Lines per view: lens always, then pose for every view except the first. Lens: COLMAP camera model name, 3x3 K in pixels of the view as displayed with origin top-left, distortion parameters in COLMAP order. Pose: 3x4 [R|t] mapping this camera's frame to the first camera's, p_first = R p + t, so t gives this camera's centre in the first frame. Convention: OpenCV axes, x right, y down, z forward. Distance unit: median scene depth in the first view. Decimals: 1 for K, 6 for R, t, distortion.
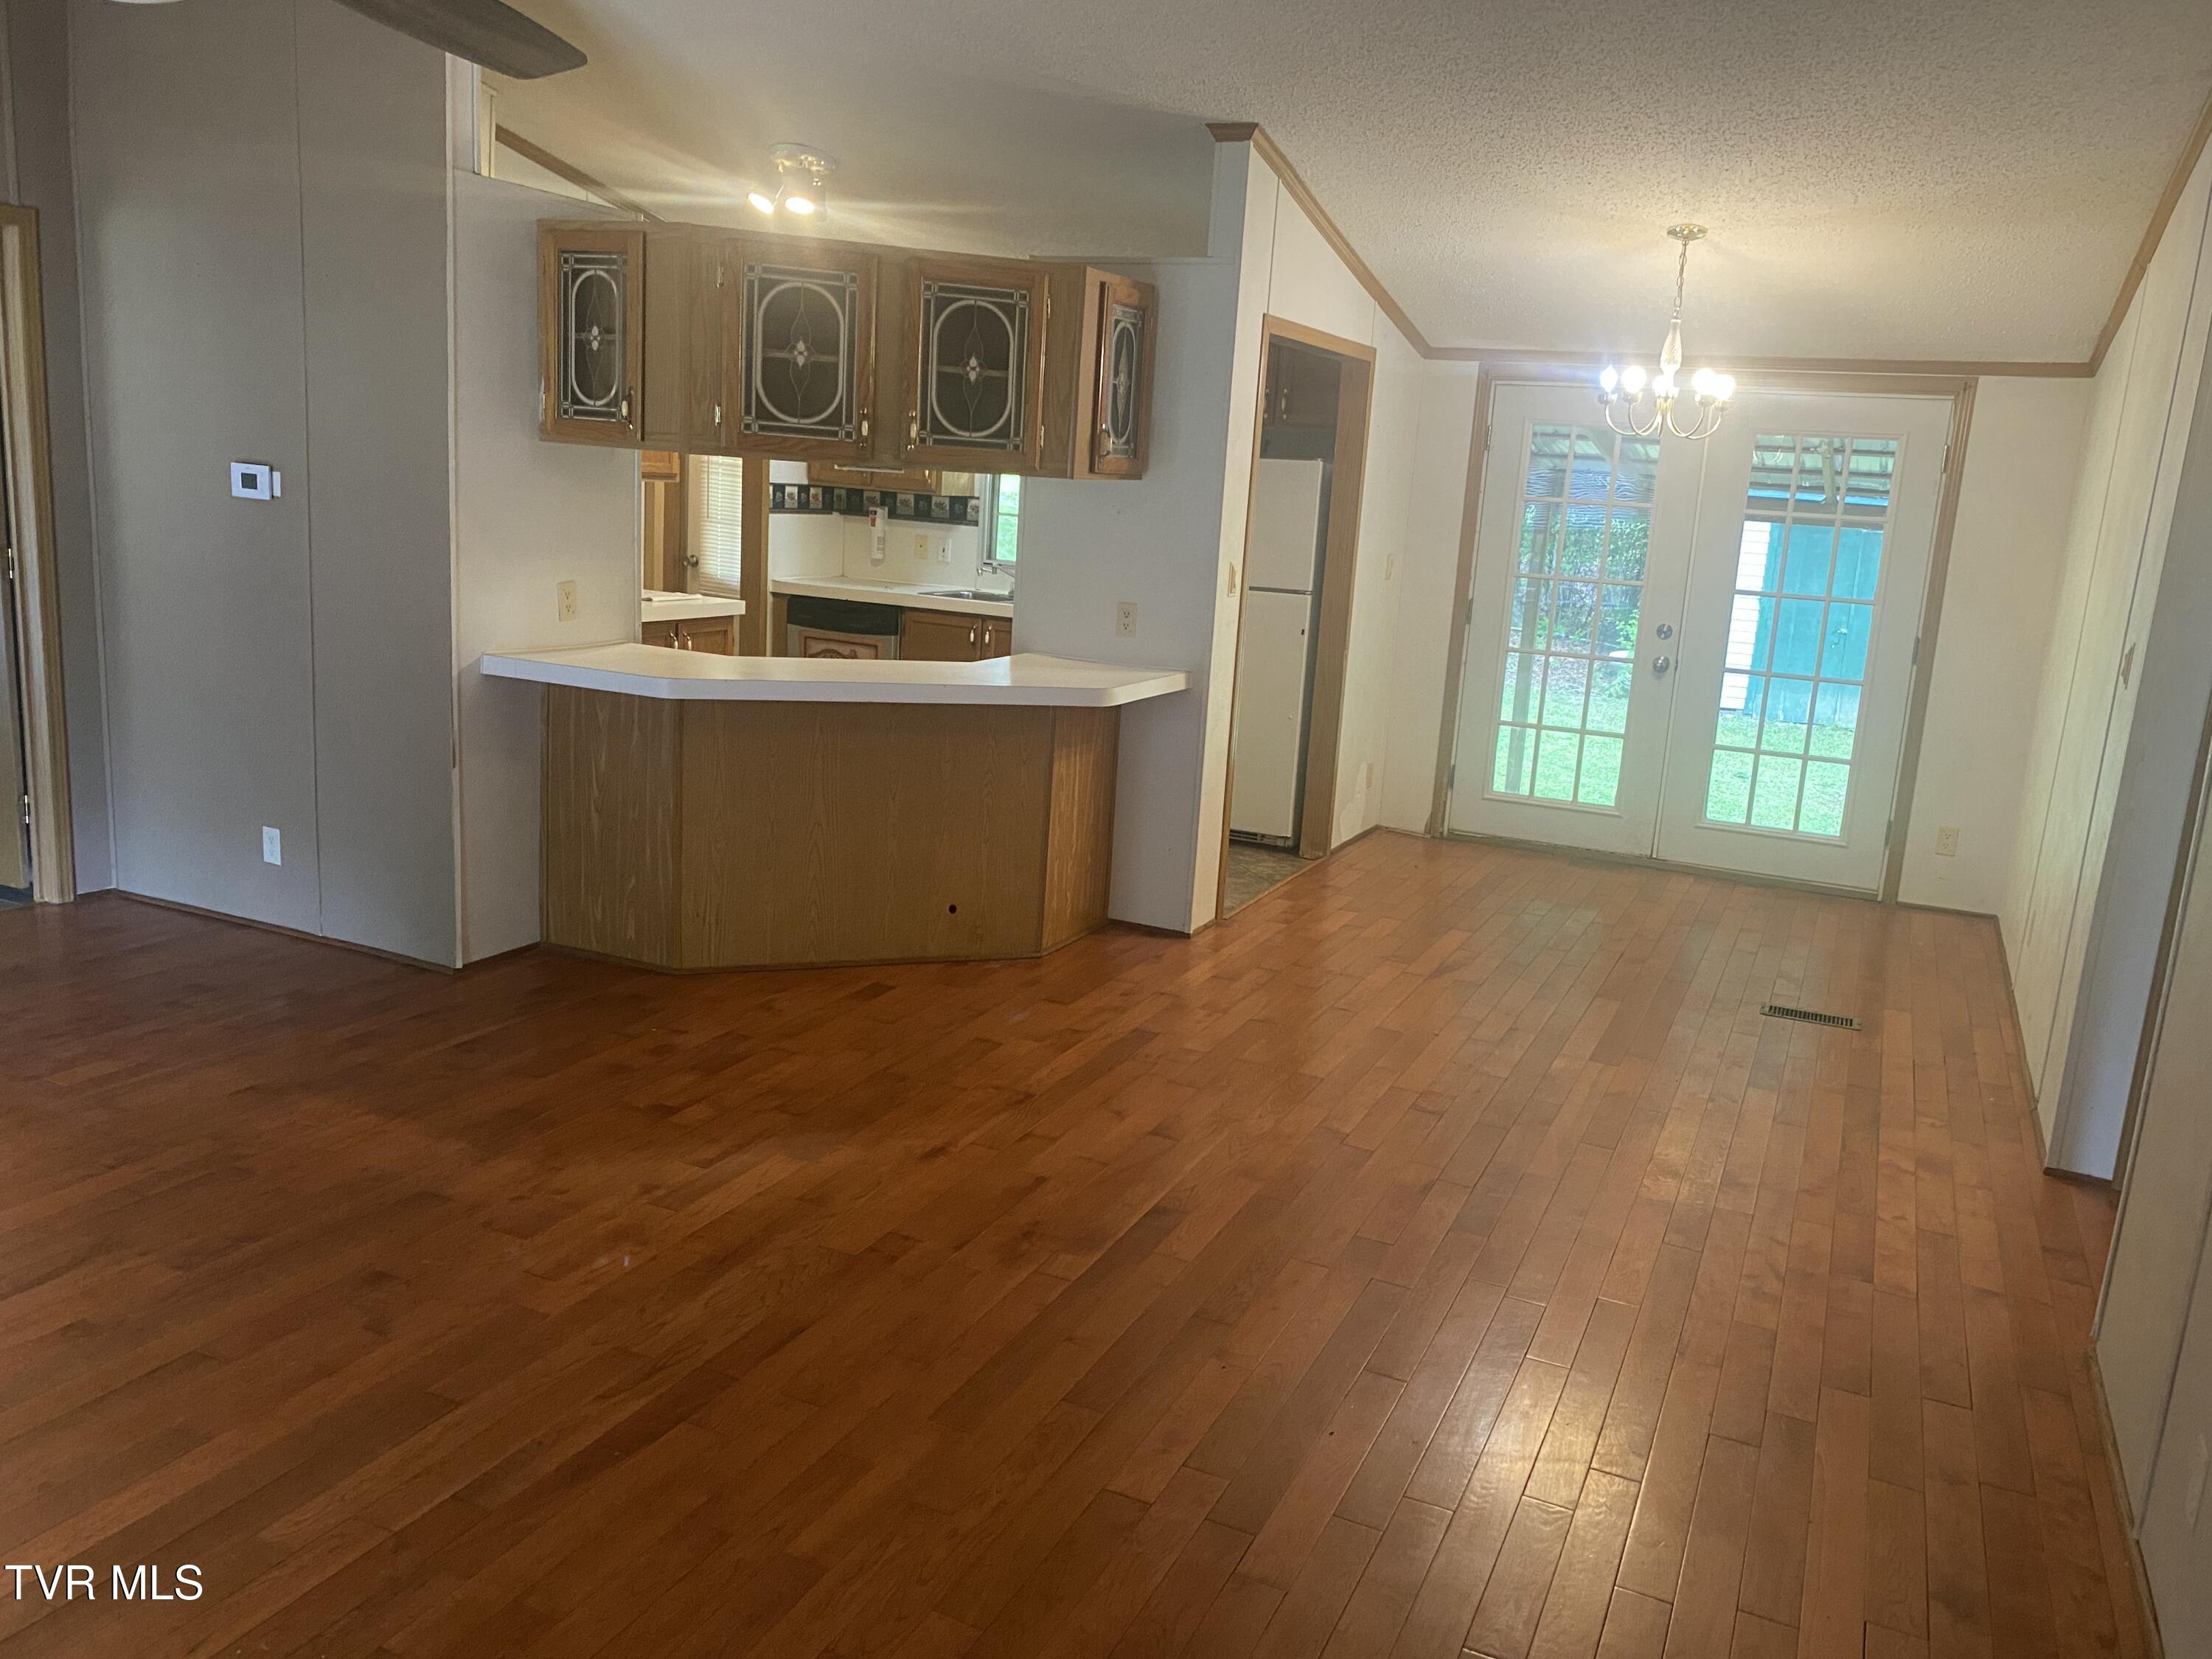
lens RADIAL K [[1696.0, 0, 1109.0], [0, 1696.0, 827.1], [0, 0, 1]] dist [0.003177, 0.000401]
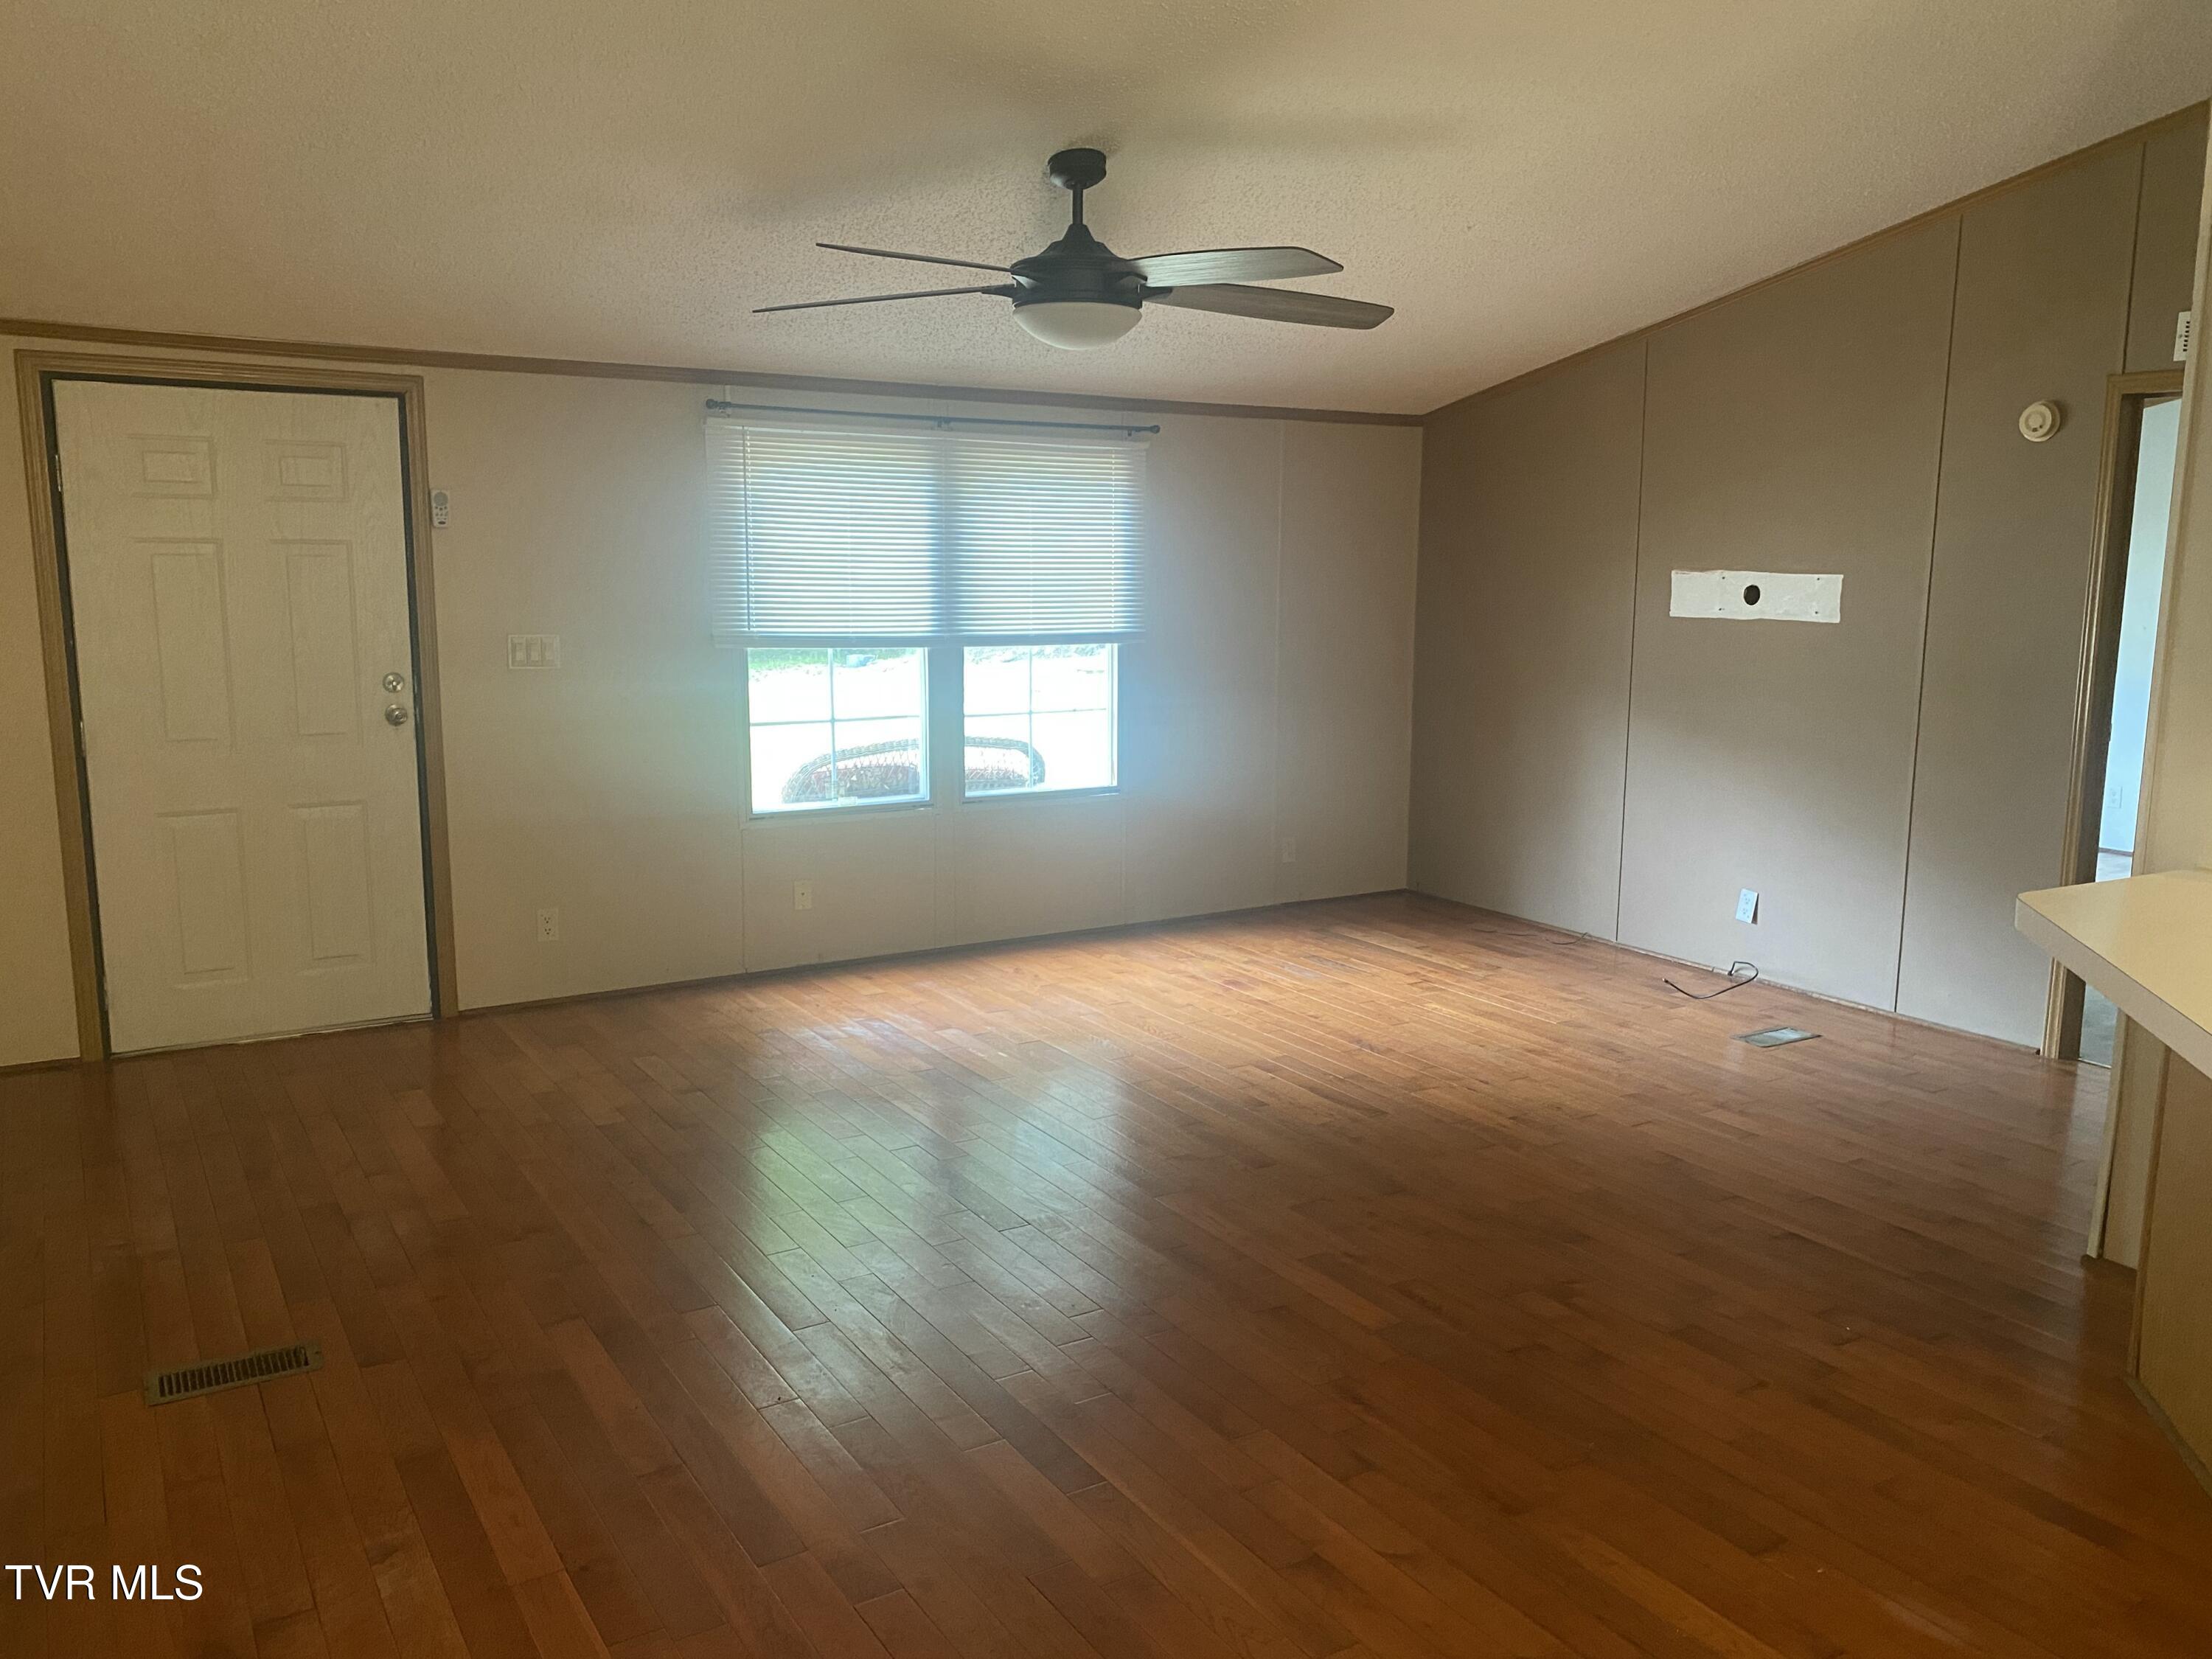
lens RADIAL K [[1696.0, 0, 1108.1], [0, 1696.0, 828.9], [0, 0, 1]] dist [0.003177, 0.000401]
pose [[-0.559114, 0.065325, -0.826513, 0.571971], [-0.216601, 0.950761, 0.221669, -0.204687], [0.800297, 0.302962, -0.517434, 1.158178]]
